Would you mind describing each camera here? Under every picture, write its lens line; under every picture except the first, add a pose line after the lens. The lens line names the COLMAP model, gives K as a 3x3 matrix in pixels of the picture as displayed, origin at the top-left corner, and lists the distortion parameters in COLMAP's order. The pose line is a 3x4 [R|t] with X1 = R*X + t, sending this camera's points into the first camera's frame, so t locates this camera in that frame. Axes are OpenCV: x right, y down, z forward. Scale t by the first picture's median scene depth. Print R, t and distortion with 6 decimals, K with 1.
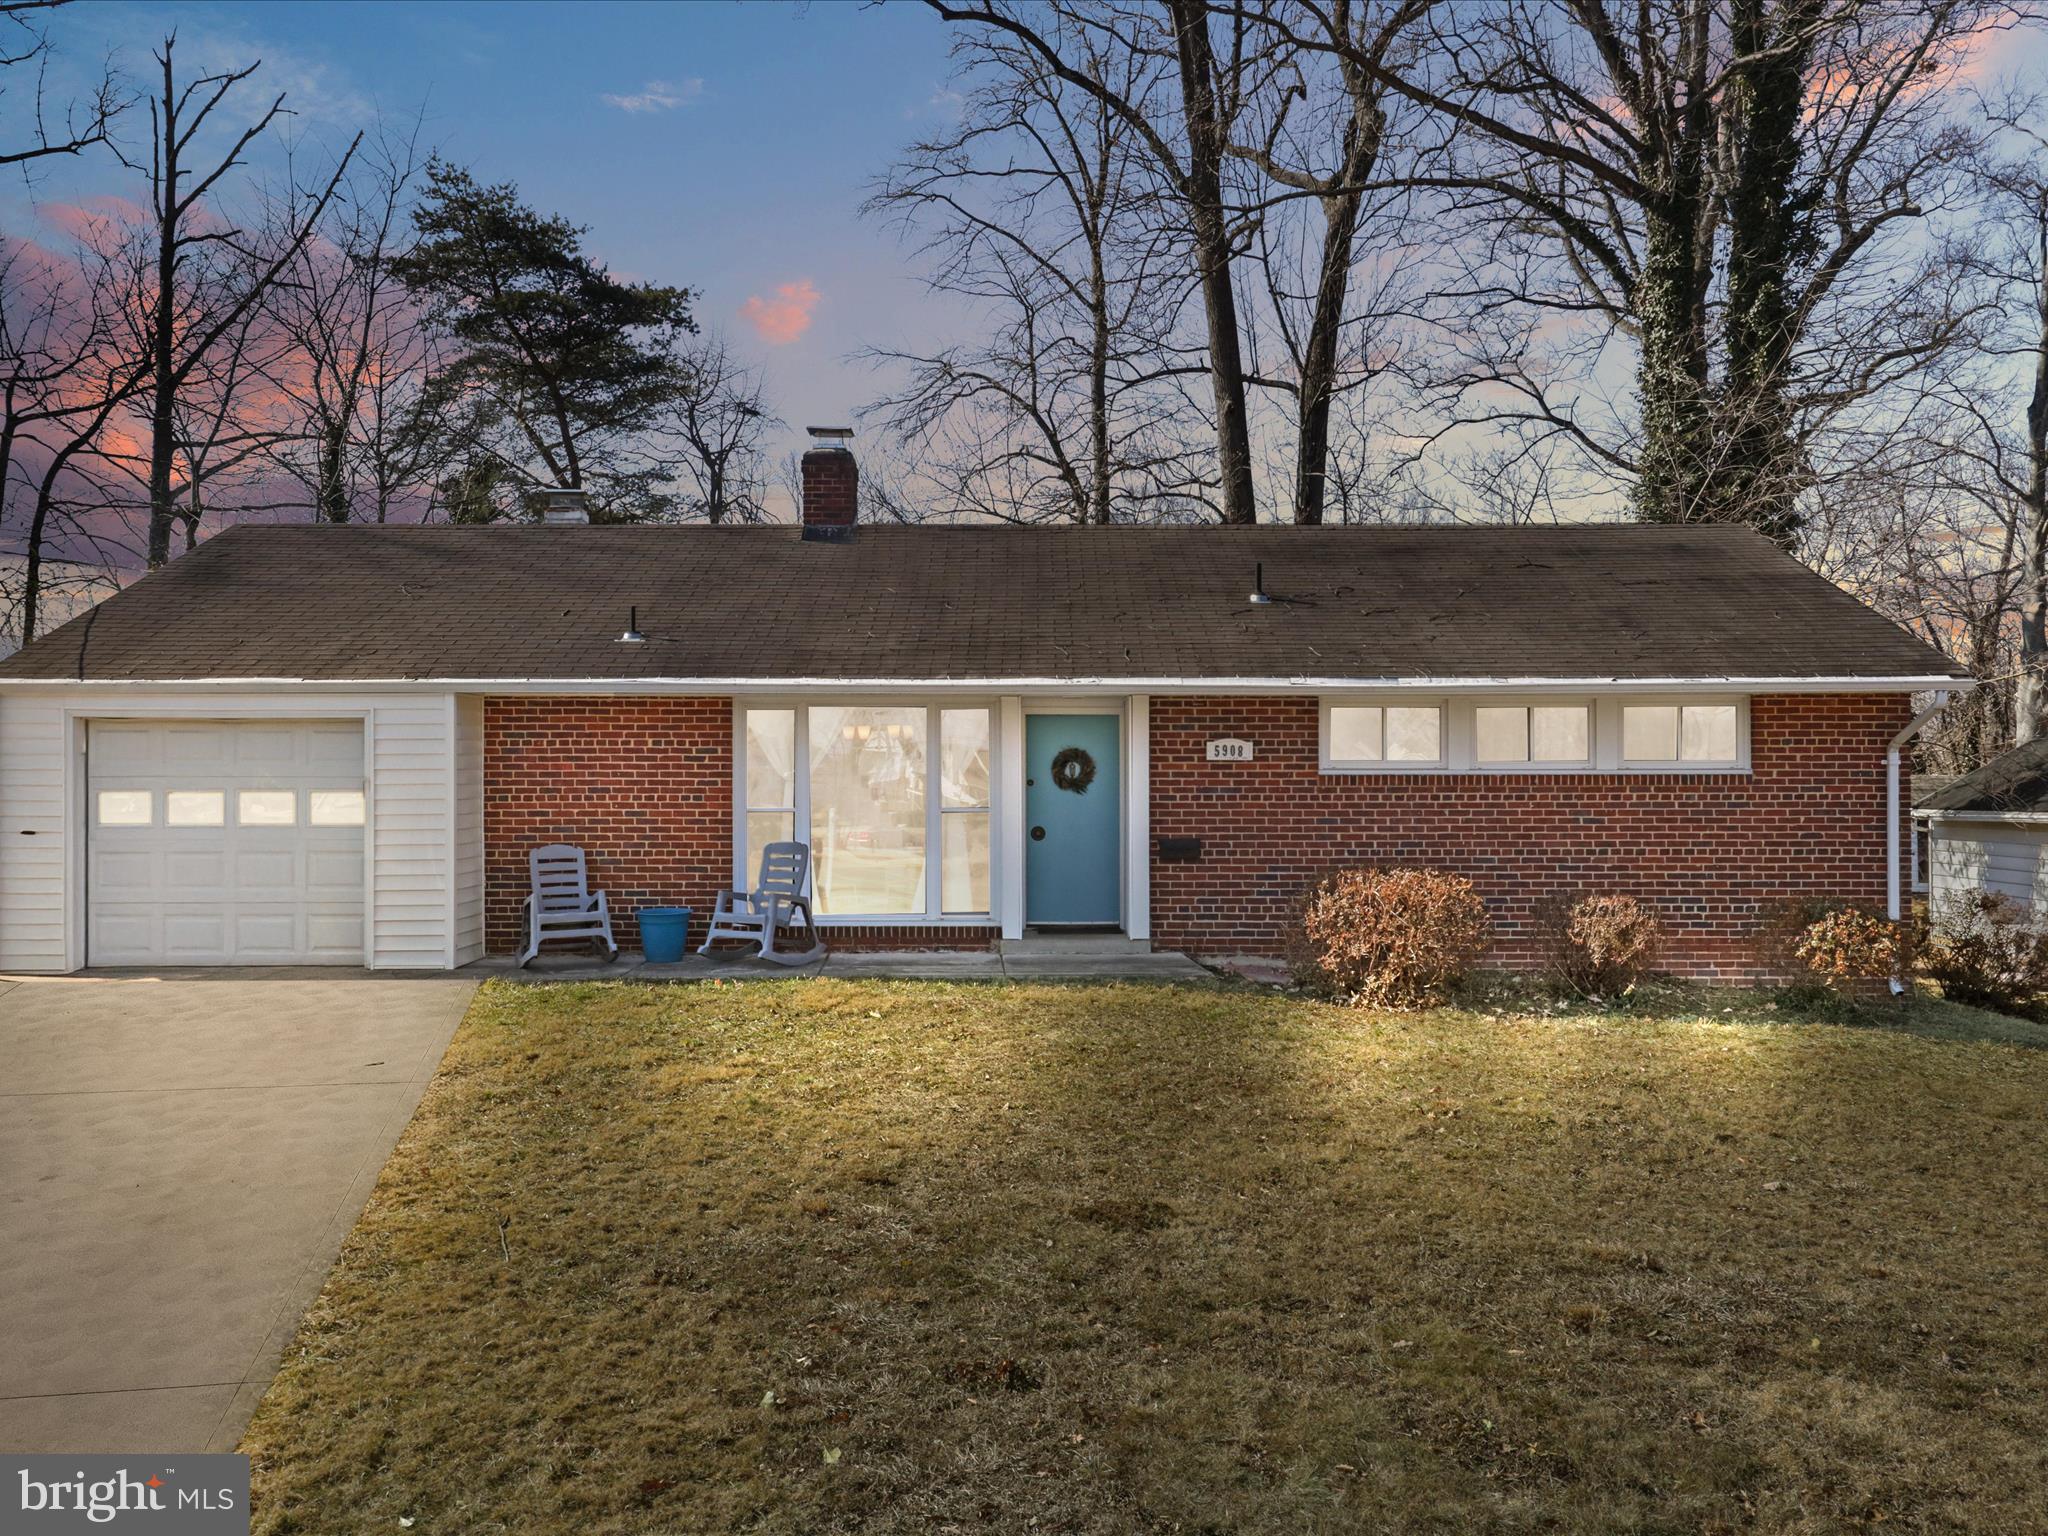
lens RADIAL K [[1798.5, 0, 1024.3], [0, 1798.5, 751.9], [0, 0, 1]] dist [0.014203, 0.050984]
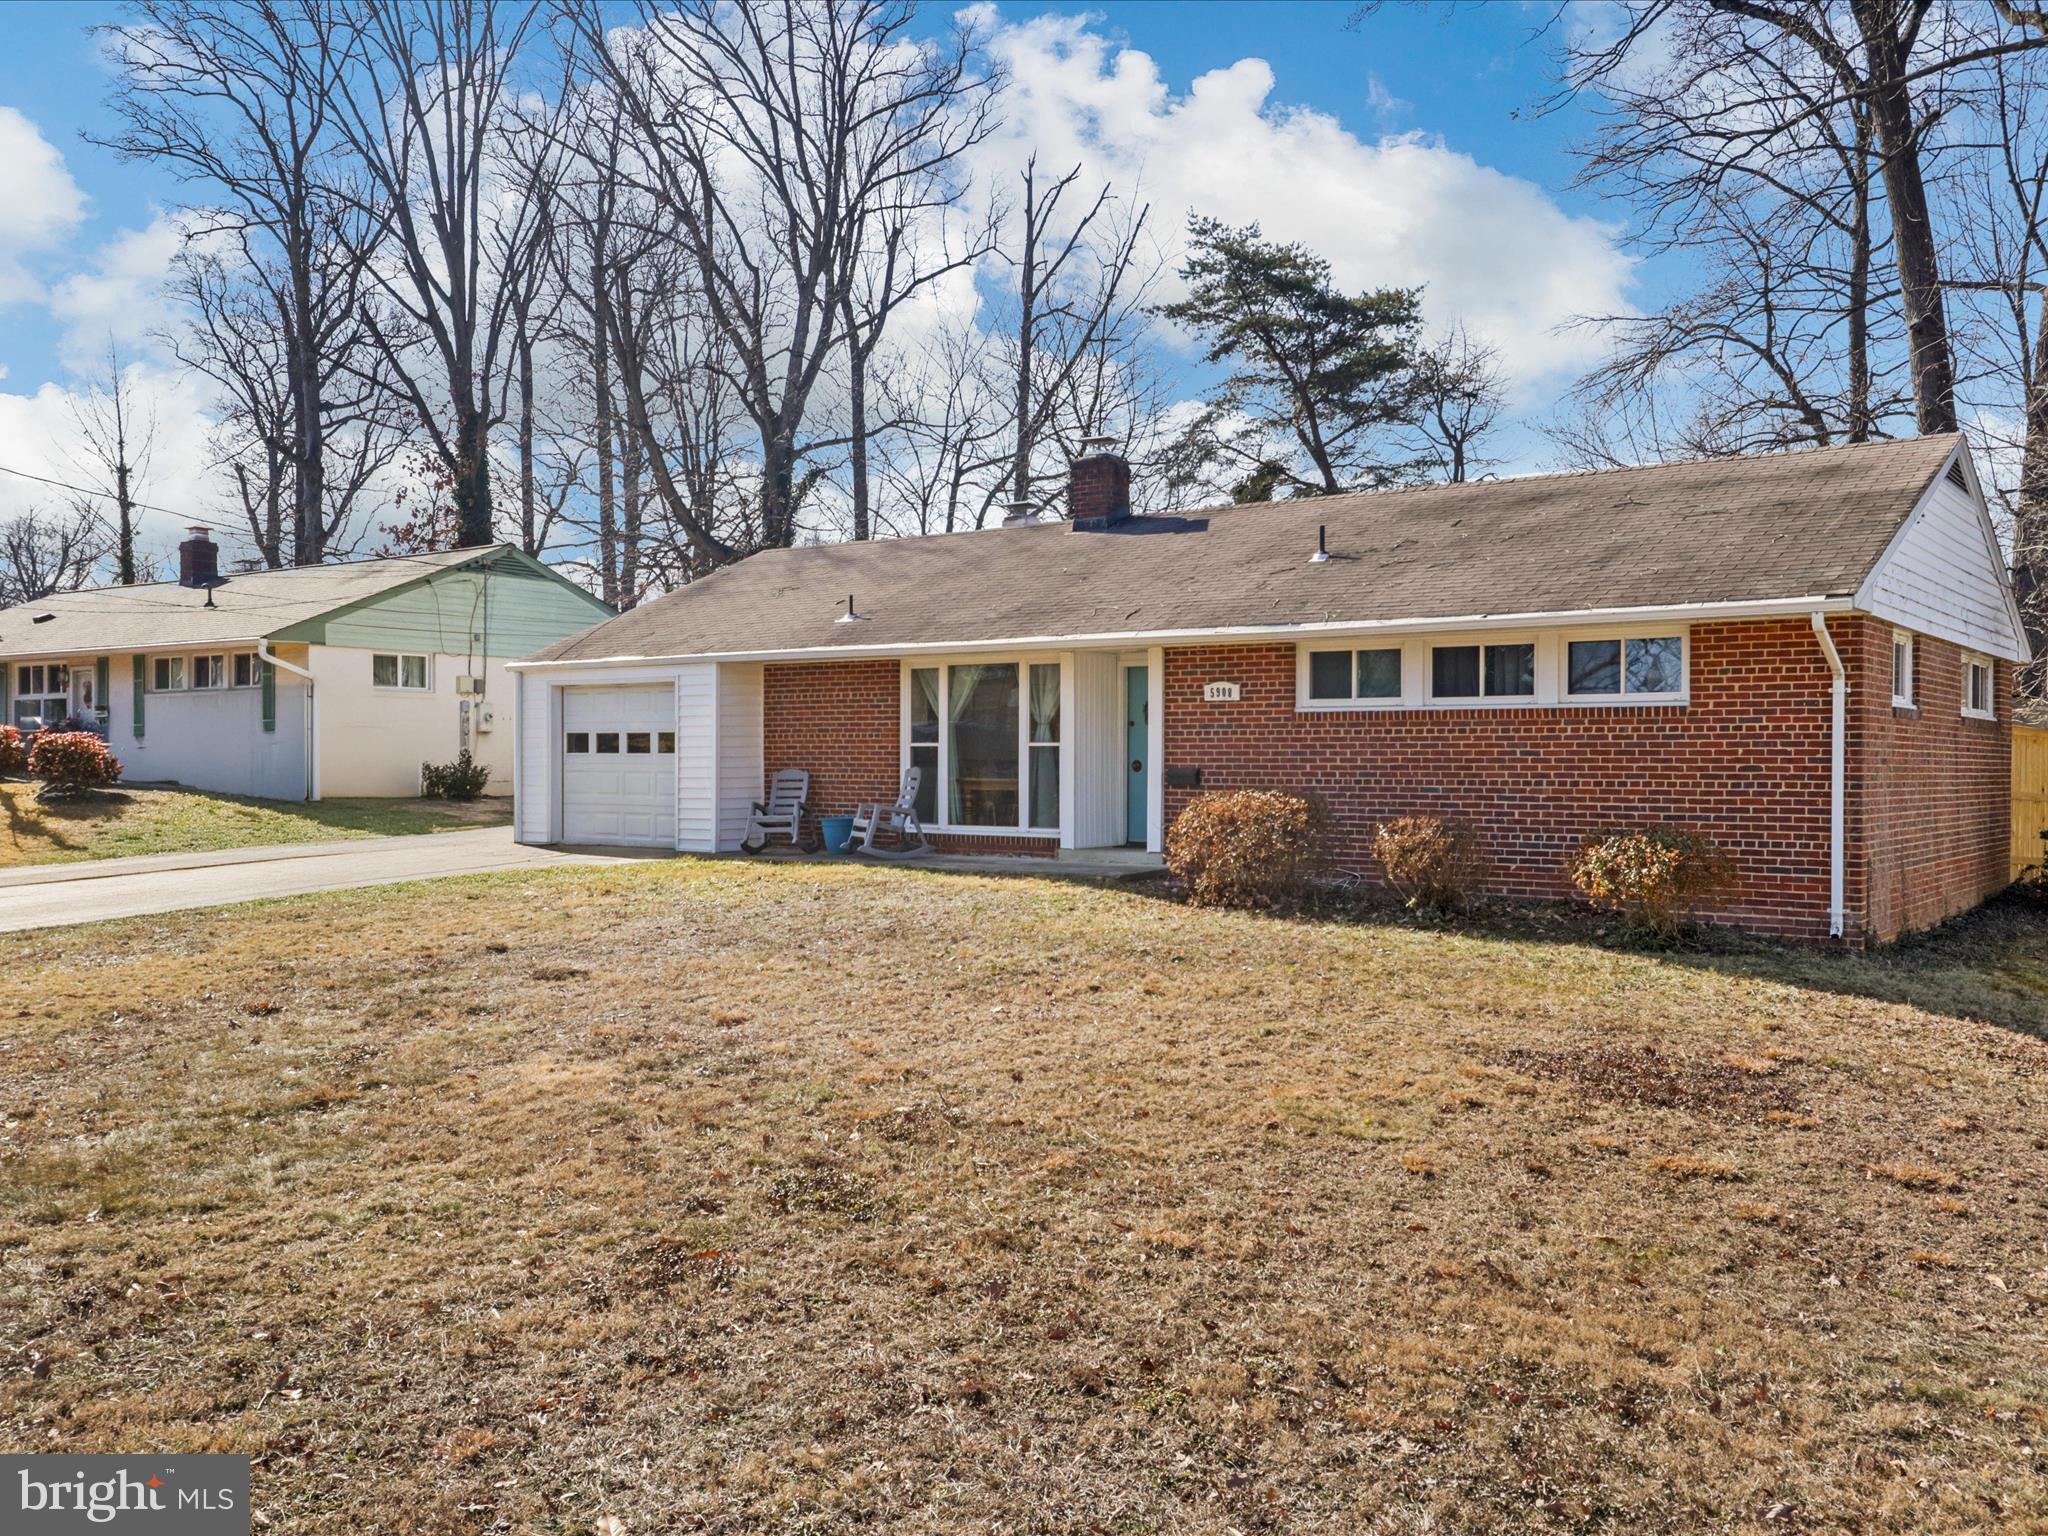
lens RADIAL K [[1798.5, 0, 1024.3], [0, 1798.5, 751.9], [0, 0, 1]] dist [0.014203, 0.050984]
pose [[0.788640, -0.000309, -0.614855, 0.721852], [0.006102, 0.999955, 0.007324, 0.028167], [0.614824, -0.009528, 0.788607, 0.004963]]
